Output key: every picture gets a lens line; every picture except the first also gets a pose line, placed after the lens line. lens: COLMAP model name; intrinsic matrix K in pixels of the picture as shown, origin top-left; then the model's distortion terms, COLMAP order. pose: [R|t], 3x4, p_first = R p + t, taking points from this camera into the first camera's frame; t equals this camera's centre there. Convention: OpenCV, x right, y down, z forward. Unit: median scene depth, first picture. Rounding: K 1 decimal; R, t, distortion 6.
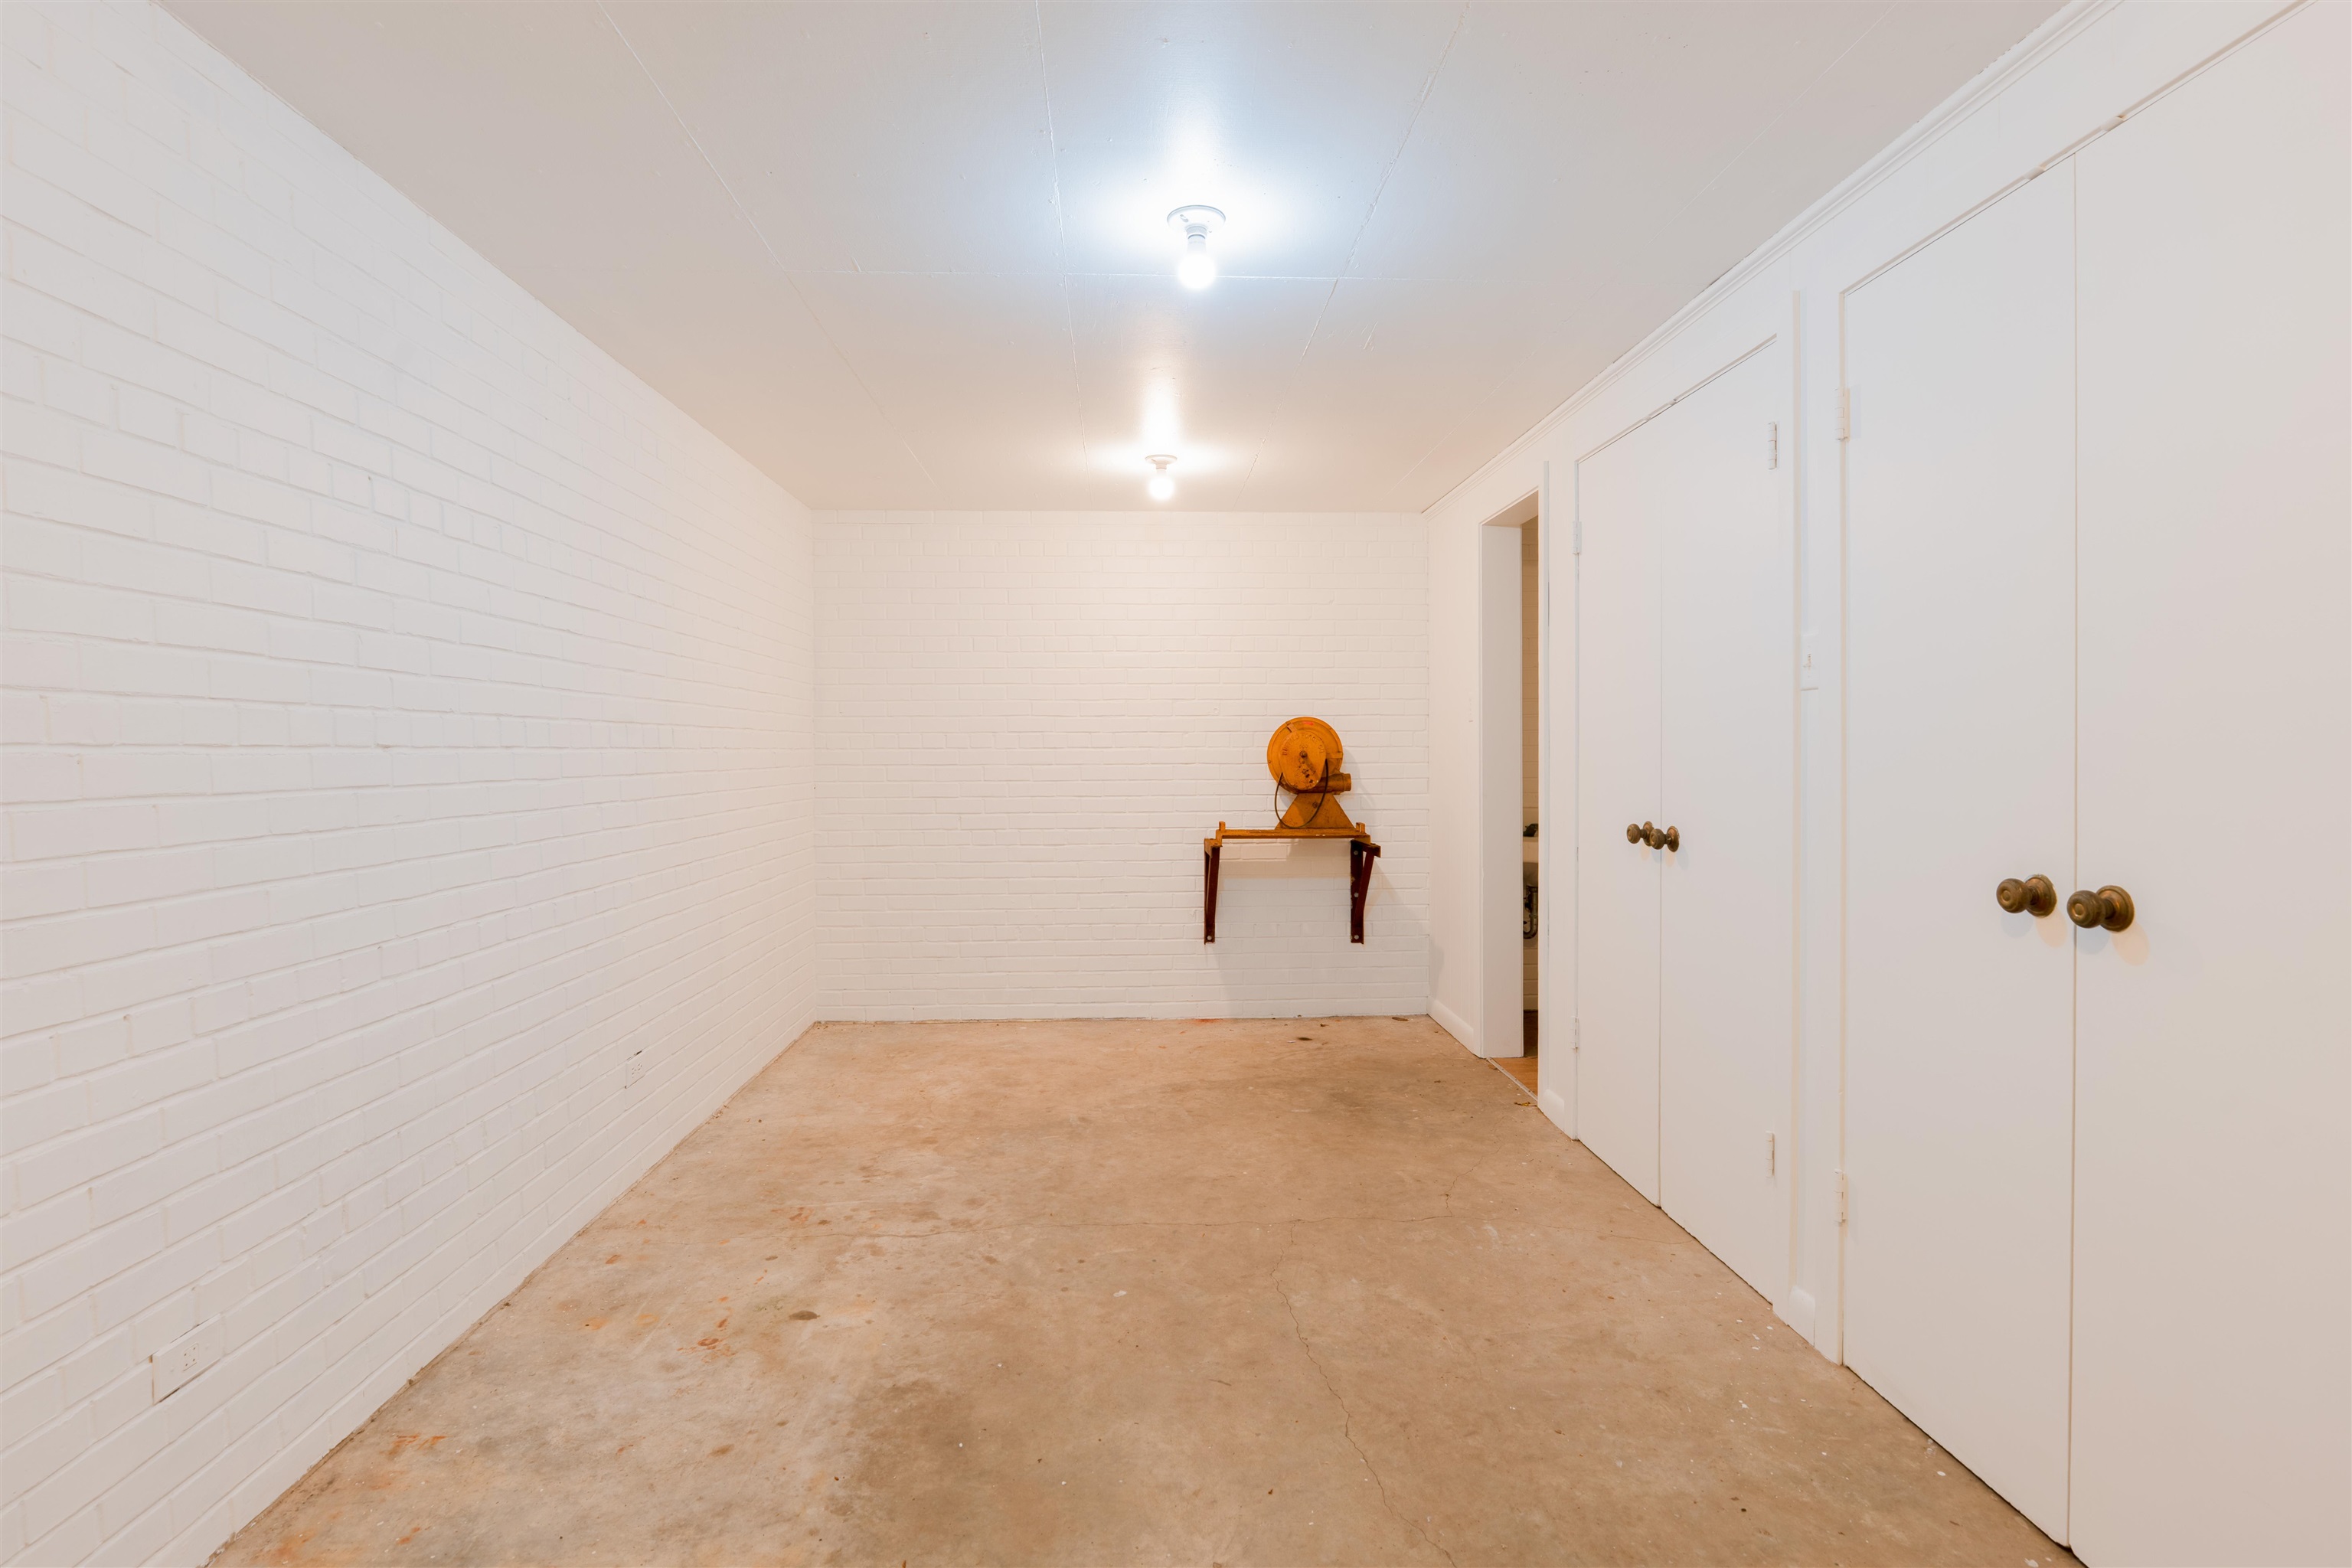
lens RADIAL K [[1673.3, 0, 1174.4], [0, 1673.3, 791.6], [0, 0, 1]] dist [0.007162, 0.001382]
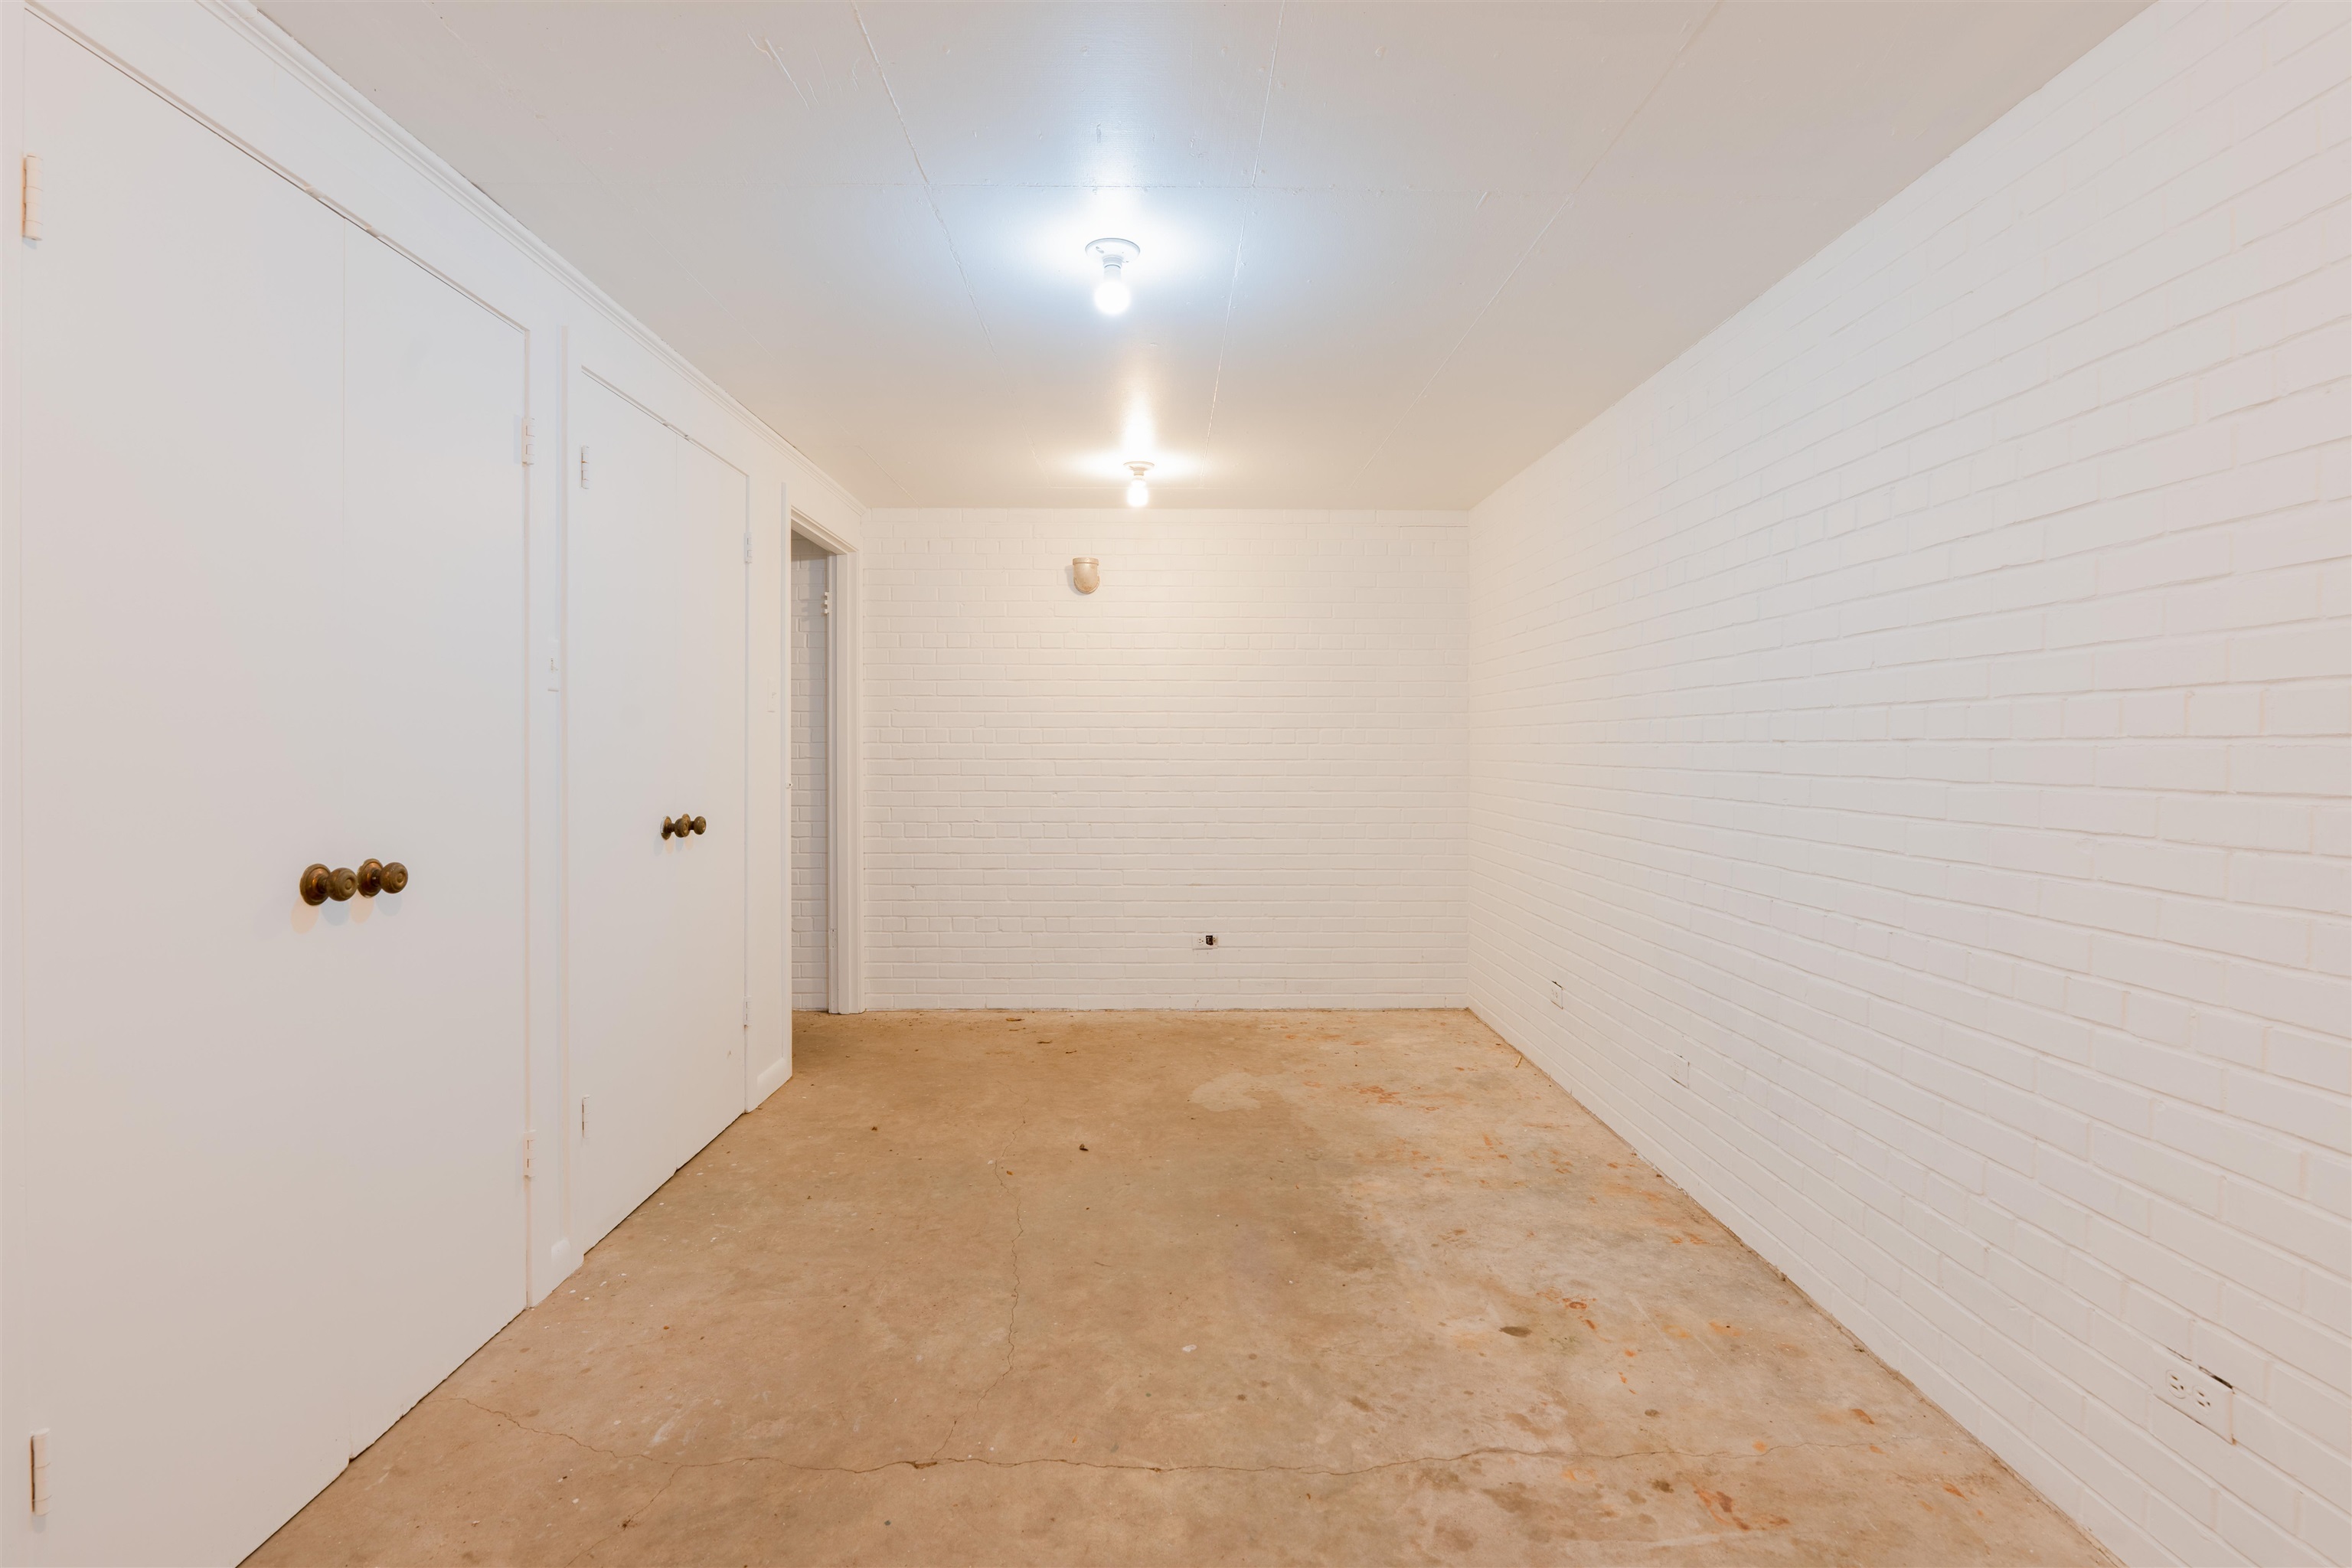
lens RADIAL K [[1673.3, 0, 1182.0], [0, 1673.3, 774.4], [0, 0, 1]] dist [0.007162, 0.001382]
pose [[-0.999857, 0.001311, 0.016883, -0.046059], [0.002008, 0.999143, 0.041335, -0.047665], [-0.016814, 0.041363, -0.999003, 1.973849]]
